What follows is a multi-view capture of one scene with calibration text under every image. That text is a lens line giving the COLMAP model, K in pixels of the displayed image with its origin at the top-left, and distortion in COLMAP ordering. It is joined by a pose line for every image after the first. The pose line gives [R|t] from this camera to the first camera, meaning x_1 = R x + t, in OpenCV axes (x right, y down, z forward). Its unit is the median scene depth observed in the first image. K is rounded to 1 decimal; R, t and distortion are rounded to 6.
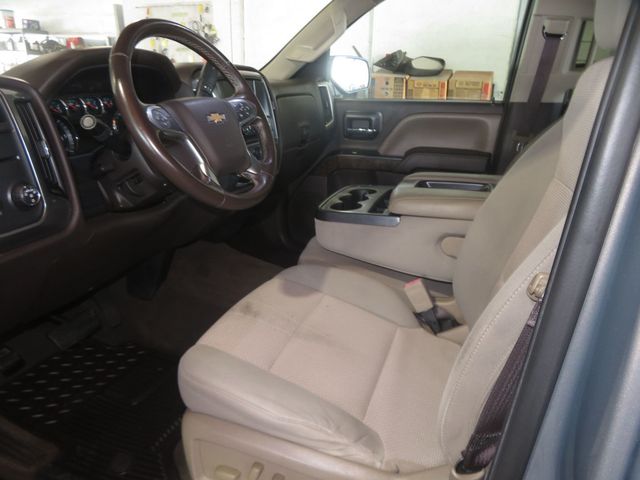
lens RADIAL K [[466.7, 0, 317.0], [0, 466.7, 242.1], [0, 0, 1]] dist [-0.080427, 0.073560]
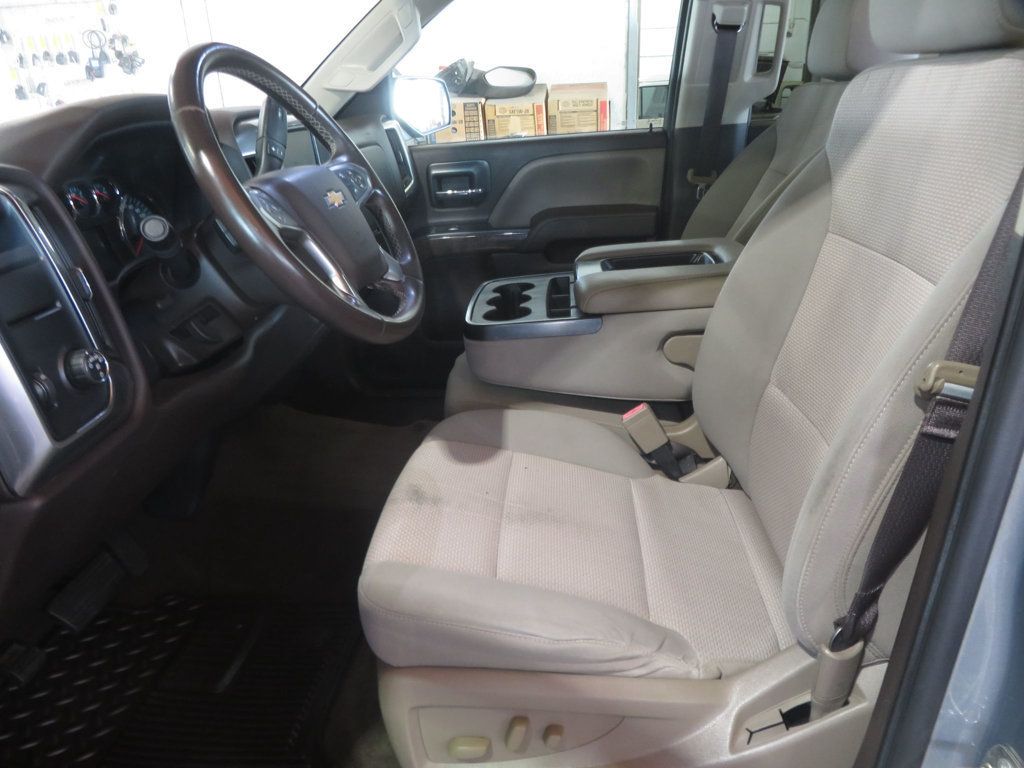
lens RADIAL K [[746.7, 0, 507.2], [0, 746.7, 387.4], [0, 0, 1]] dist [-0.080427, 0.073560]
pose [[0.961744, -0.160008, 0.222365, -0.126915], [0.154202, 0.987088, 0.043348, -0.013564], [-0.226430, -0.007400, 0.973999, -0.006812]]
